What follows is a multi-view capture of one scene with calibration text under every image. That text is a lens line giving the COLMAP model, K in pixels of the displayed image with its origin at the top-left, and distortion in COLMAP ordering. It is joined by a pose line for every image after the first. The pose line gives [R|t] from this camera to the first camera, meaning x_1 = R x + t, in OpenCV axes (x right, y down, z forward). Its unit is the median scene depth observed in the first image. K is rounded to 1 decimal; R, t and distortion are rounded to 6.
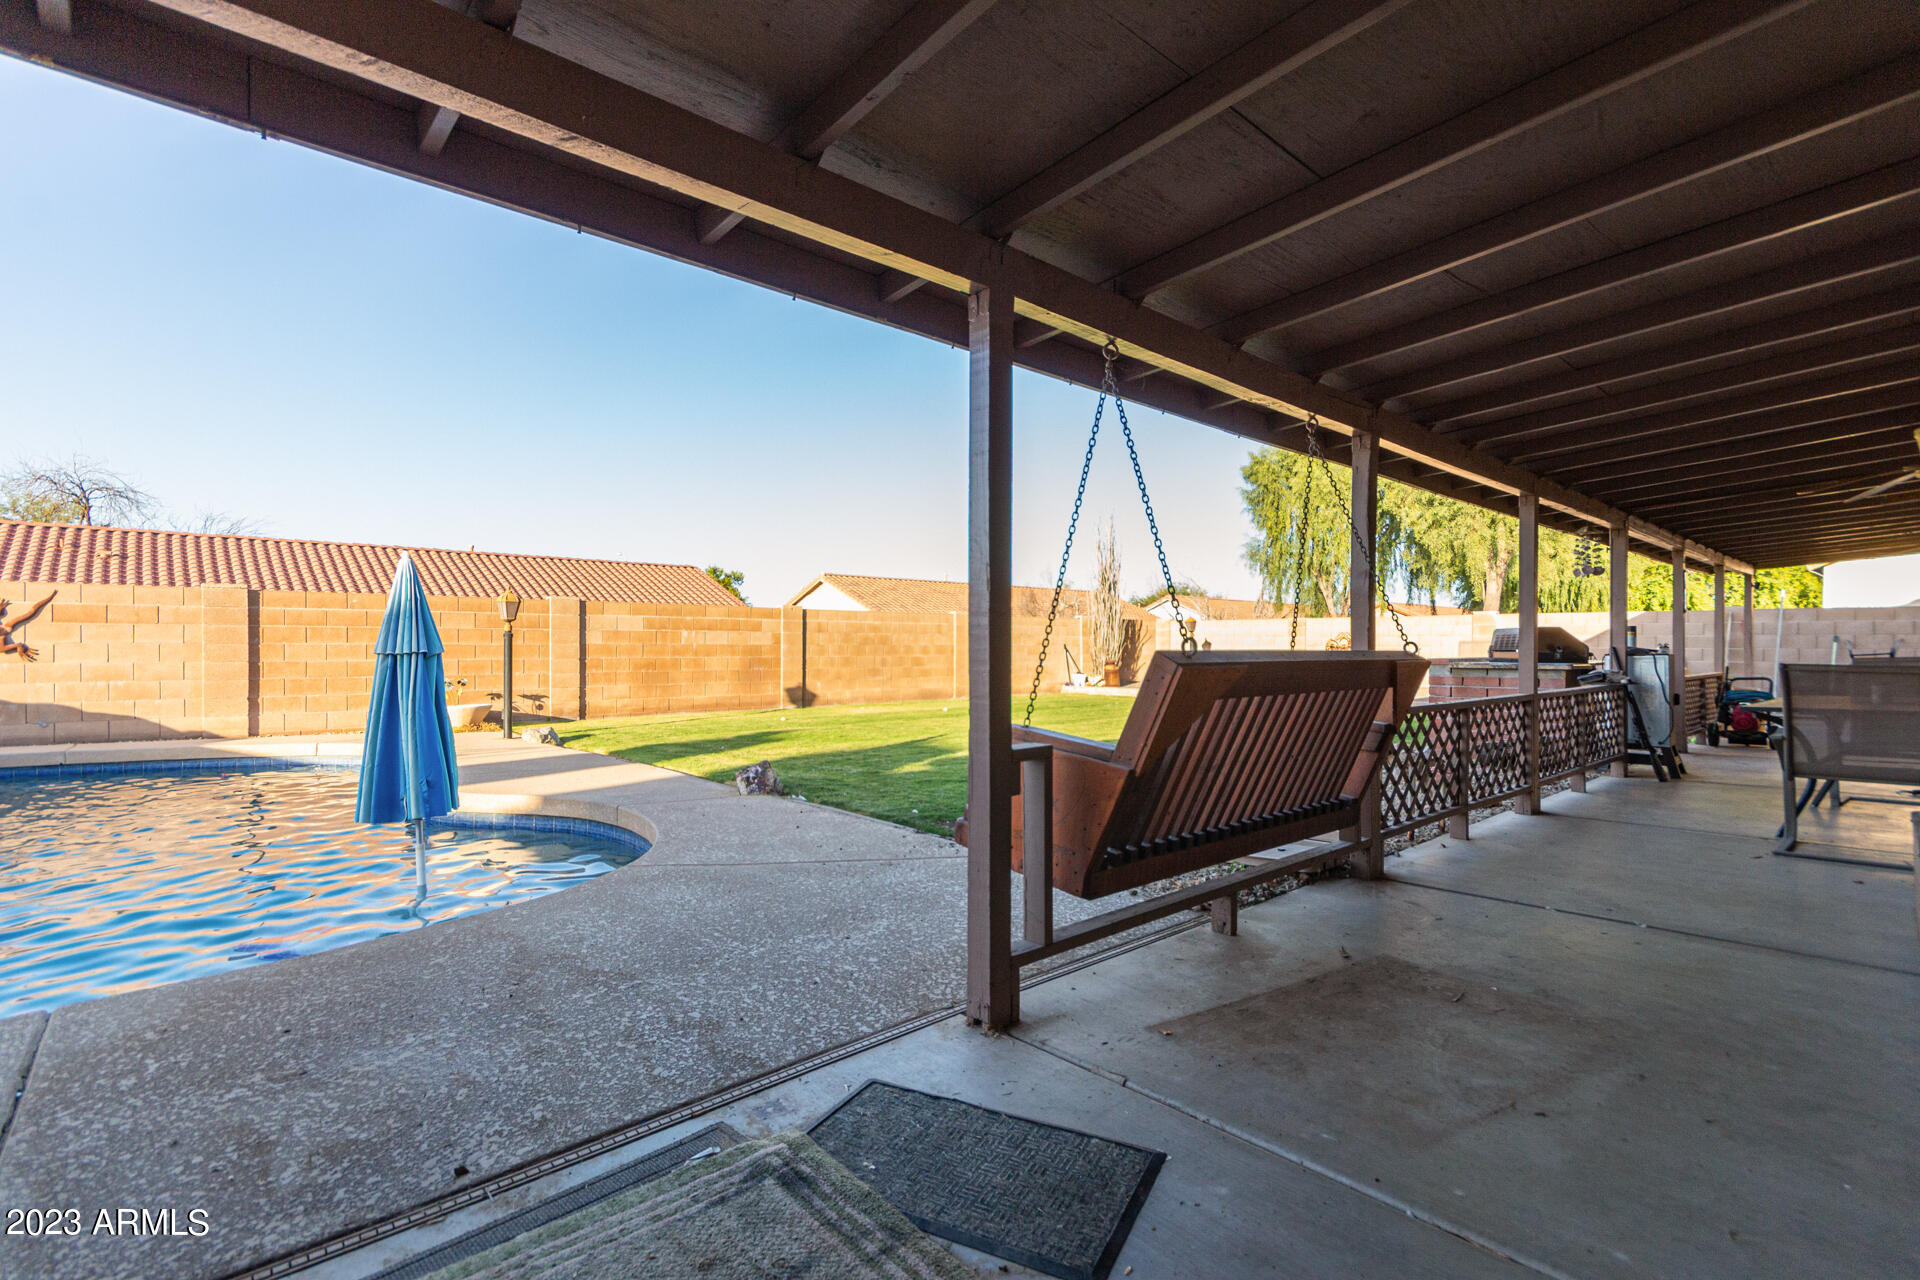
lens RADIAL K [[901.4, 0, 954.3], [0, 901.4, 636.8], [0, 0, 1]] dist [0.003308, 0.001842]
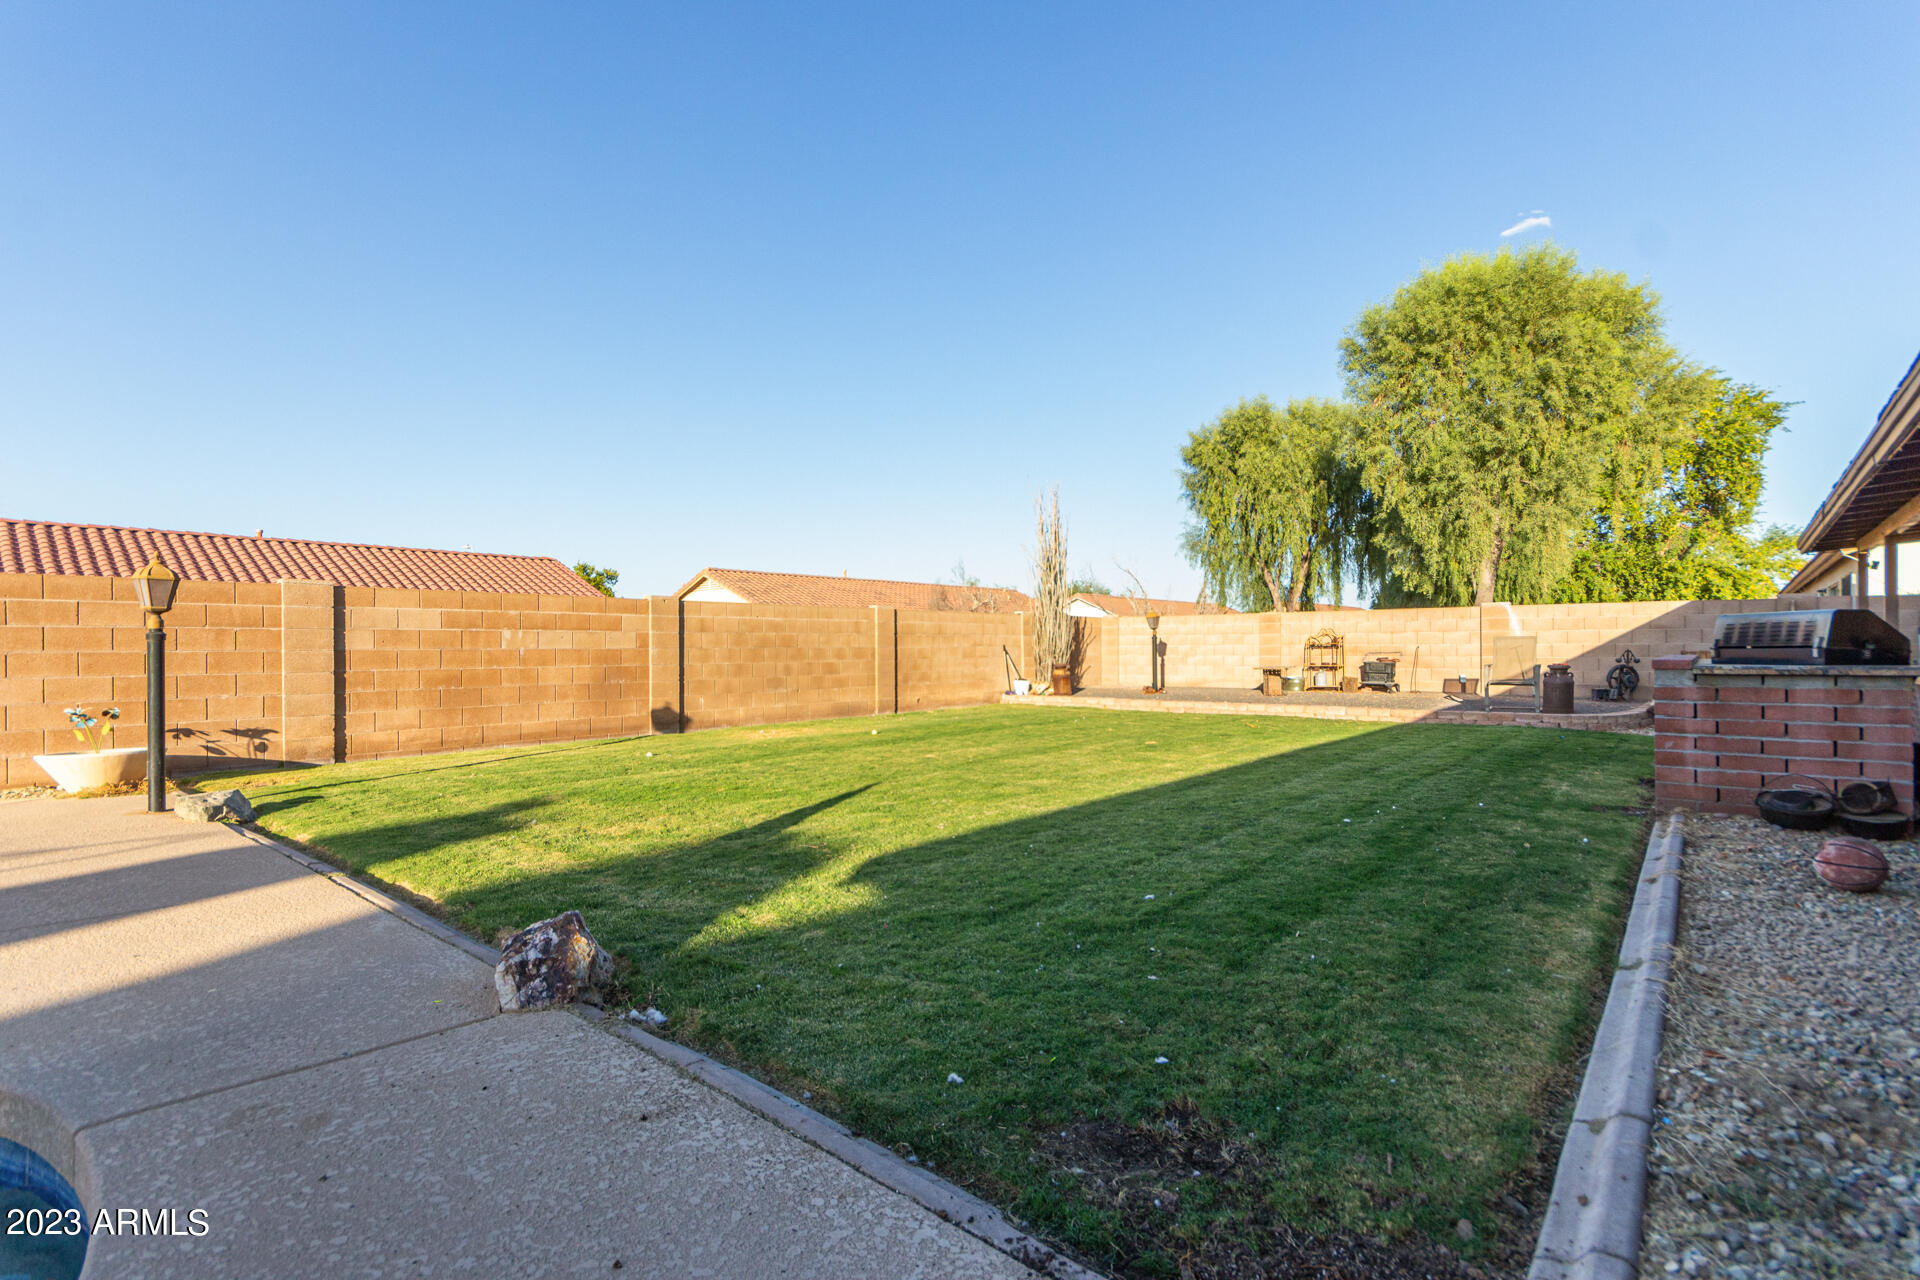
lens RADIAL K [[901.4, 0, 966.3], [0, 901.4, 642.5], [0, 0, 1]] dist [0.003308, 0.001842]
pose [[0.990959, -0.008421, 0.133902, -0.030100], [0.007919, 0.999959, 0.004284, 0.002385], [-0.133933, -0.003185, 0.990985, 0.212450]]
